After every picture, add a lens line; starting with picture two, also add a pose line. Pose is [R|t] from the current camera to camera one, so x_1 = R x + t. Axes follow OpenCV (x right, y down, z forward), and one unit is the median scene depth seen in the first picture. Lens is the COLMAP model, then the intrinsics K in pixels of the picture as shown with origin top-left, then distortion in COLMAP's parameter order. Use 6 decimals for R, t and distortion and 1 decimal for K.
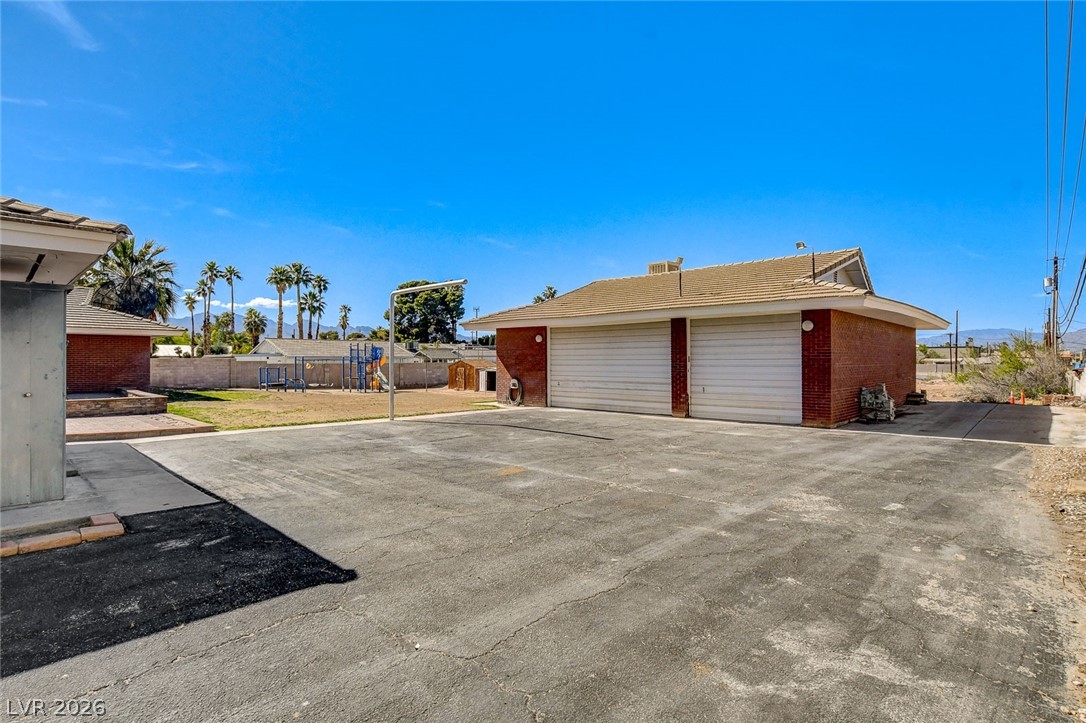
lens RADIAL K [[537.9, 0, 537.2], [0, 537.9, 362.6], [0, 0, 1]] dist [-0.024481, 0.000016]
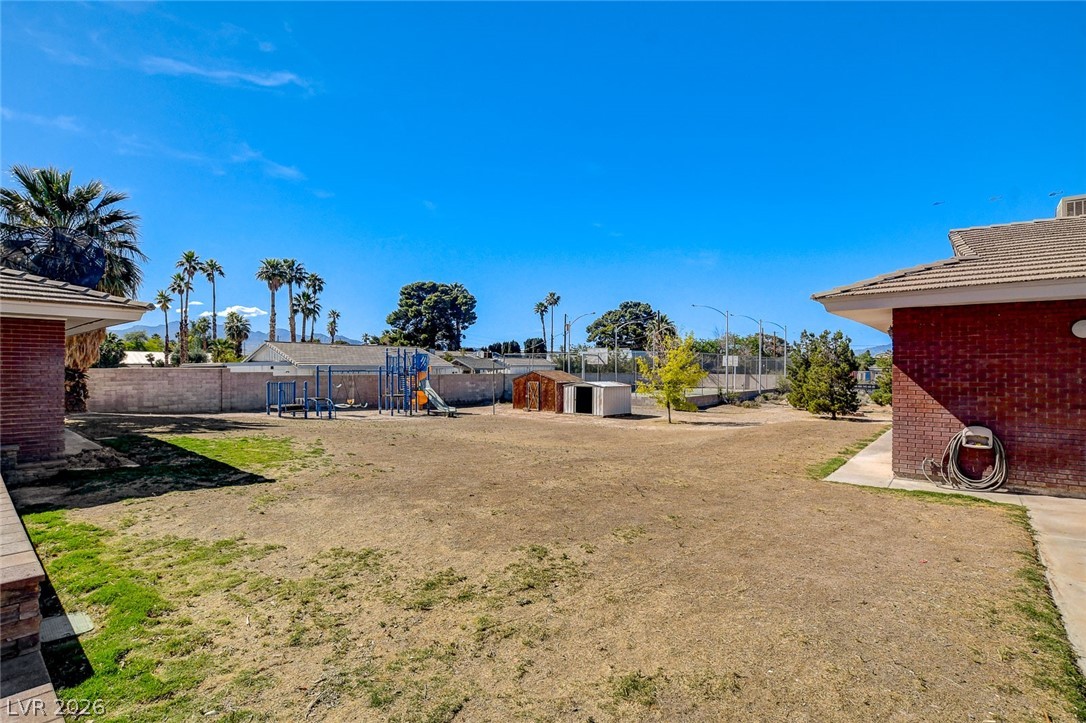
lens RADIAL K [[521.6, 0, 535.6], [0, 521.6, 377.0], [0, 0, 1]] dist [-0.016897, -0.002898]
pose [[0.998953, 0.002583, 0.045672, -0.093380], [-0.003084, 0.999936, 0.010911, -0.002460], [-0.045641, -0.011041, 0.998897, 0.144348]]
